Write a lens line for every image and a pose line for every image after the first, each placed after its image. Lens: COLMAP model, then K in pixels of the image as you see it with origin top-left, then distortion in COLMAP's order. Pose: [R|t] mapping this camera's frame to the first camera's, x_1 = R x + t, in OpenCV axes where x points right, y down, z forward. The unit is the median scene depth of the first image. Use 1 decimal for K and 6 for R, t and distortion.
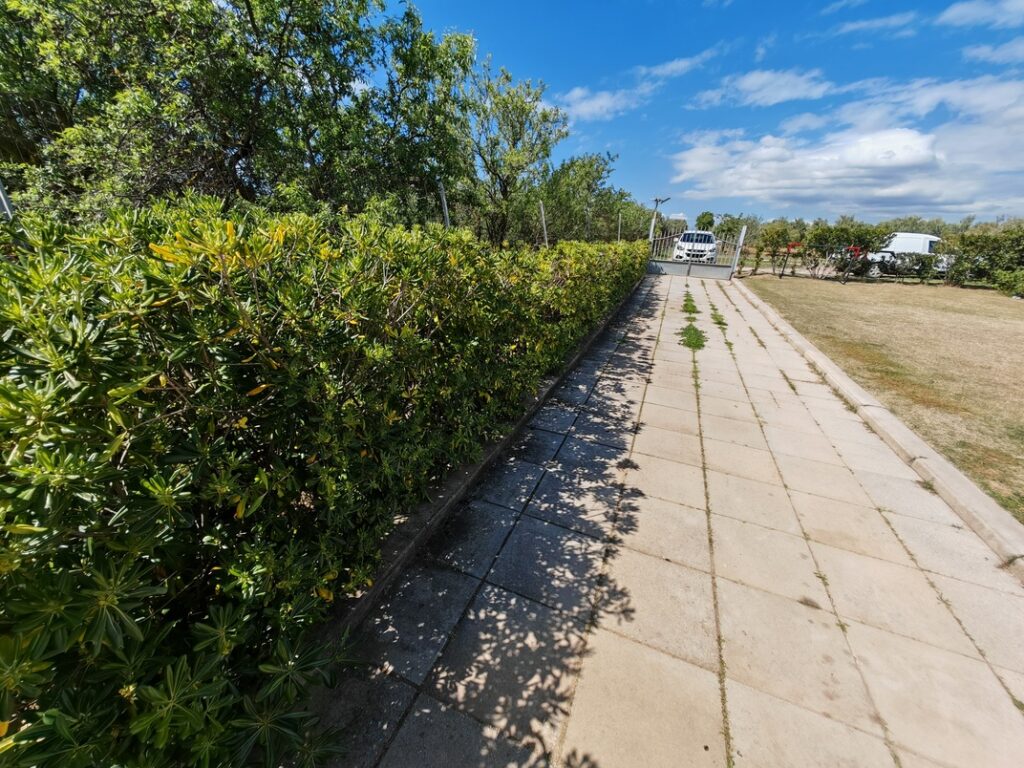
lens RADIAL K [[384.1, 0, 512.1], [0, 384.1, 385.8], [0, 0, 1]] dist [-0.000804, 0.000120]
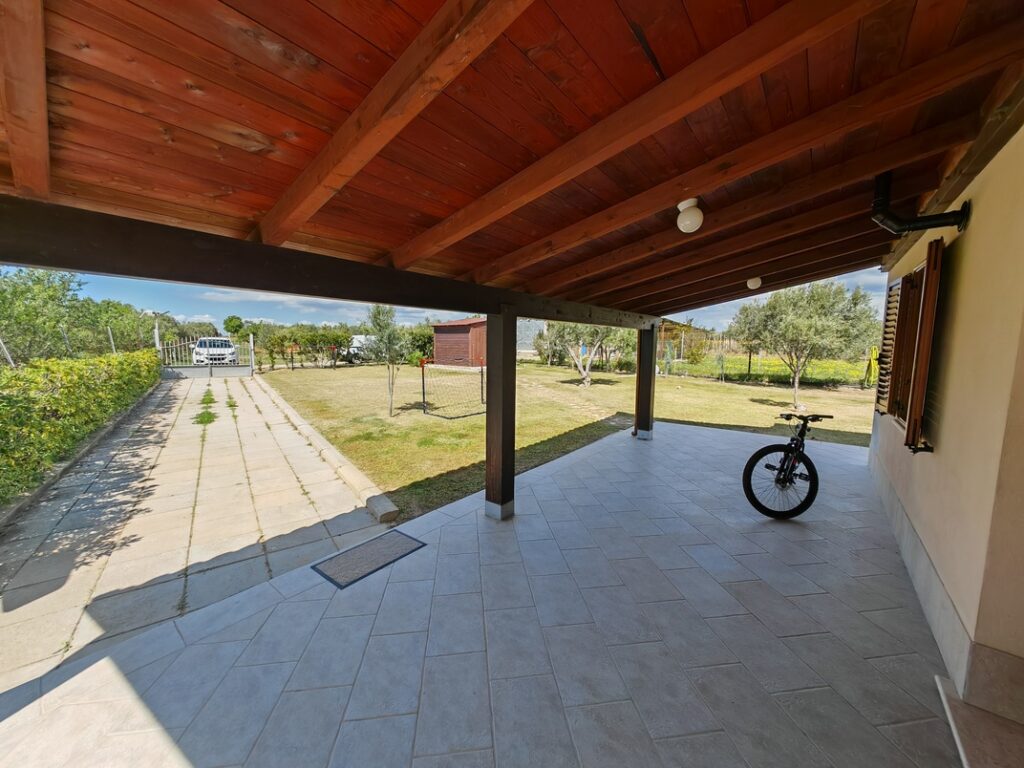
lens RADIAL K [[384.1, 0, 512.1], [0, 384.1, 385.8], [0, 0, 1]] dist [-0.000804, 0.000120]
pose [[0.501755, -0.136812, 0.854122, -0.225238], [0.338303, 0.939802, -0.048201, 0.341628], [-0.796111, 0.313137, 0.517834, -1.033912]]
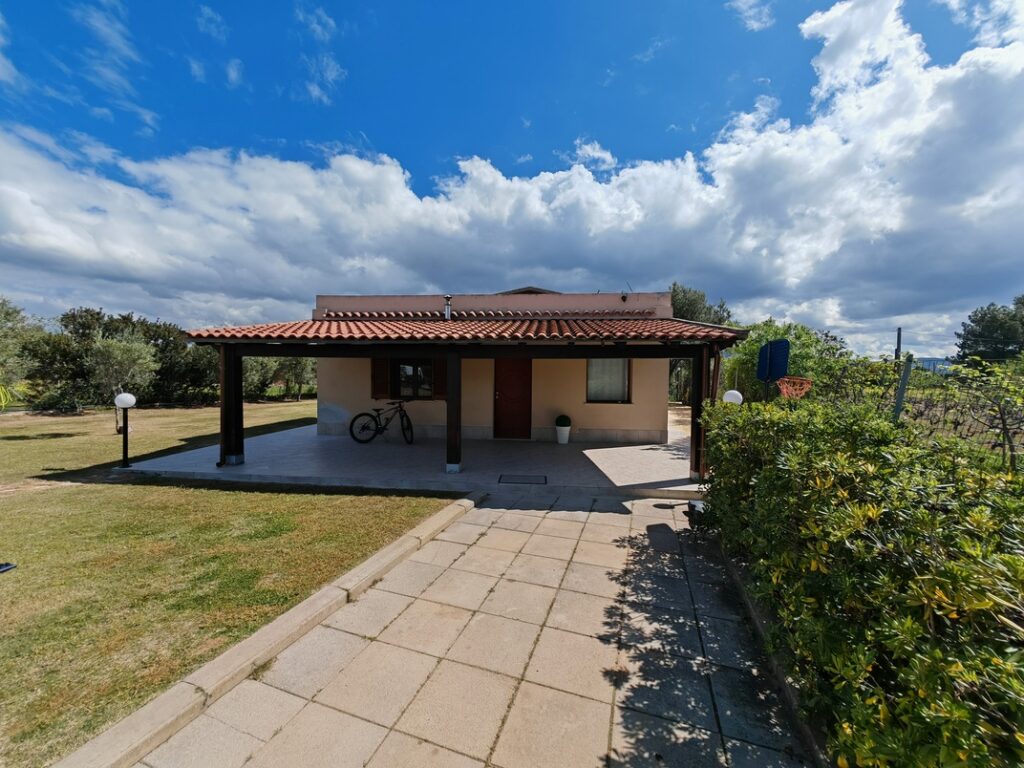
lens RADIAL K [[384.1, 0, 512.1], [0, 384.1, 385.8], [0, 0, 1]] dist [-0.000804, 0.000120]
pose [[-0.996377, -0.058789, -0.061457, 0.460530], [-0.078548, 0.913165, 0.399950, -0.500716], [0.032607, 0.403328, -0.914474, 1.130701]]
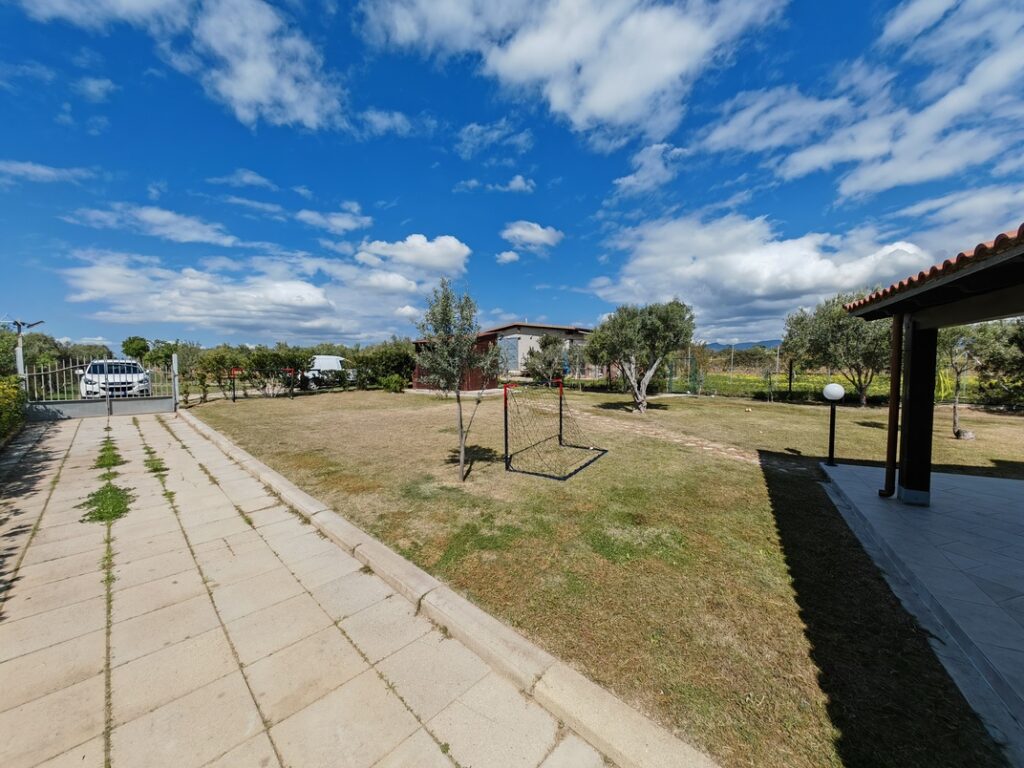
lens RADIAL K [[384.1, 0, 512.1], [0, 384.1, 385.8], [0, 0, 1]] dist [-0.000804, 0.000120]
pose [[0.362188, -0.100717, 0.926648, 0.163110], [0.370997, 0.927582, -0.044189, -0.029213], [-0.855091, 0.359788, 0.373325, -0.006372]]
